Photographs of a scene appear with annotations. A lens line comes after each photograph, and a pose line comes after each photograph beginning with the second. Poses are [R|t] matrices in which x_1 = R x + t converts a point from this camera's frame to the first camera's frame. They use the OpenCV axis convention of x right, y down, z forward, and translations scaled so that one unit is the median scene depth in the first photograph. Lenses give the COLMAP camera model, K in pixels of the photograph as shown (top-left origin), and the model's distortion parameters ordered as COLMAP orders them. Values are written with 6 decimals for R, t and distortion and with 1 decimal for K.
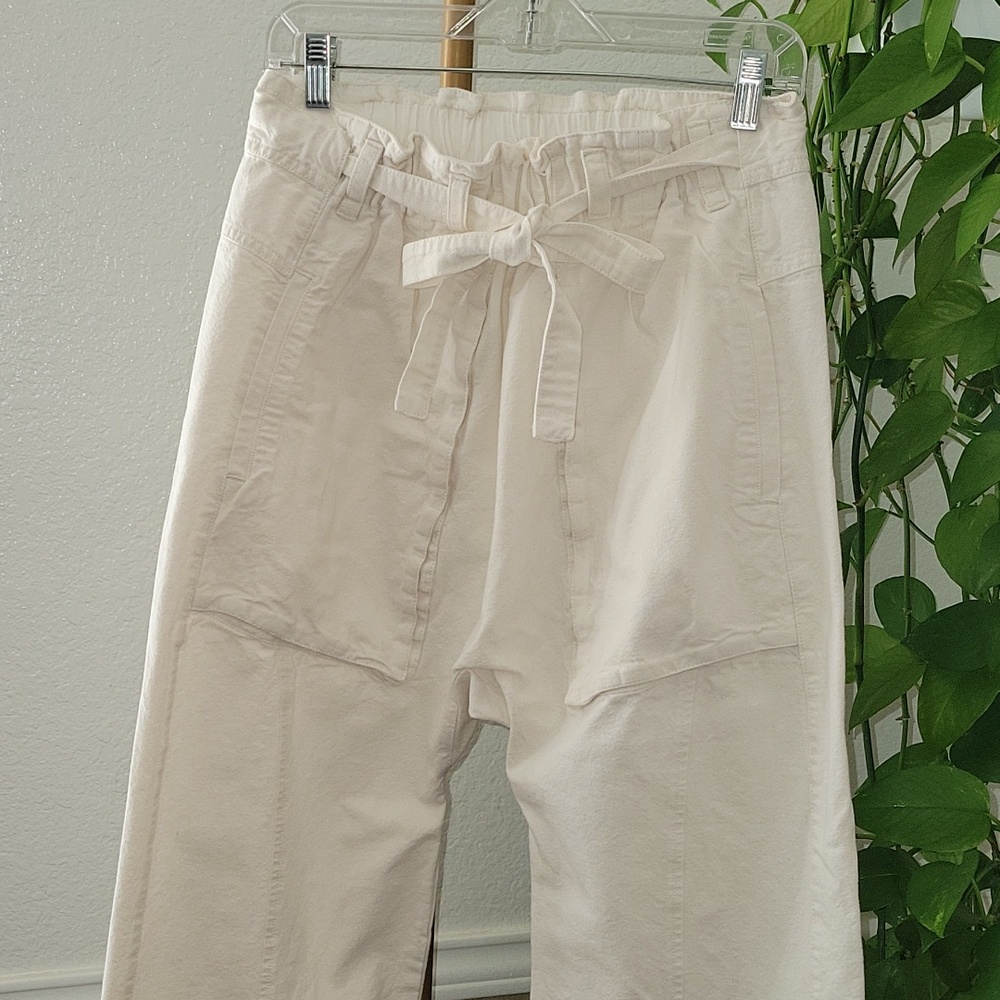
lens RADIAL K [[1640.0, 0, 473.5], [0, 1640.0, 491.7], [0, 0, 1]] dist [0.017710, 0.000000]
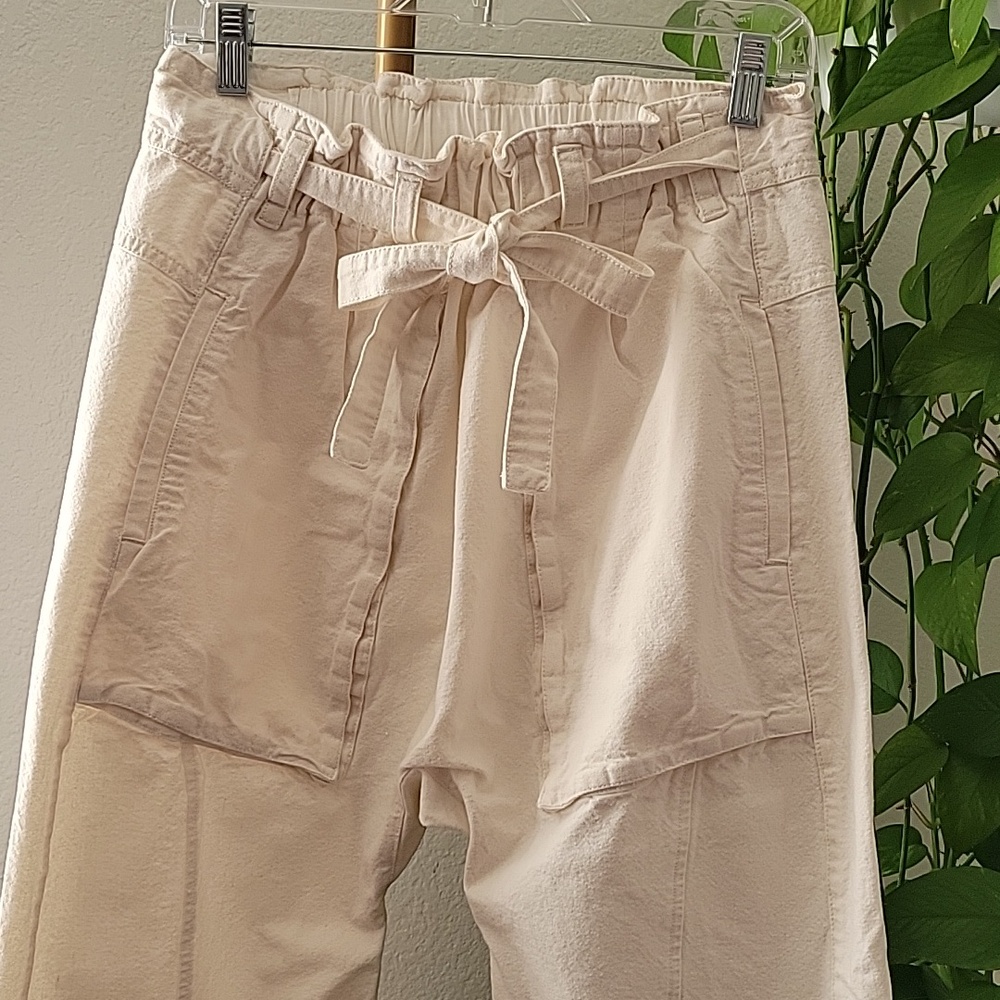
lens RADIAL K [[1640.0, 0, 493.9], [0, 1640.0, 499.3], [0, 0, 1]] dist [0.017710, 0.000000]
pose [[0.993577, -0.006582, 0.112969, -0.058670], [0.009628, 0.999604, -0.026441, -0.005410], [-0.112751, 0.027359, 0.993247, 0.166137]]
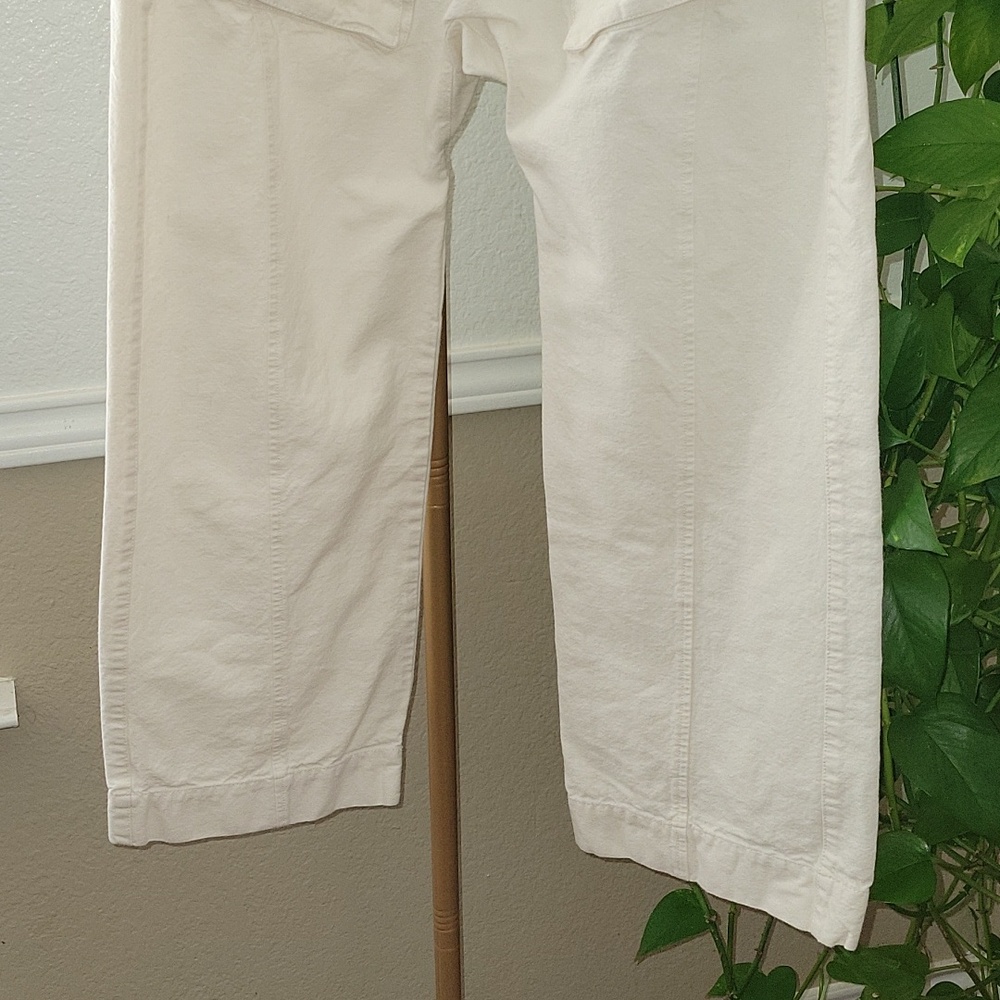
lens RADIAL K [[1640.0, 0, 493.7], [0, 1640.0, 497.6], [0, 0, 1]] dist [0.017710, 0.000000]
pose [[0.998444, -0.036918, -0.041802, 0.045038], [0.047095, 0.959603, 0.277388, 0.111144], [0.029873, -0.278924, 0.959848, 0.038955]]
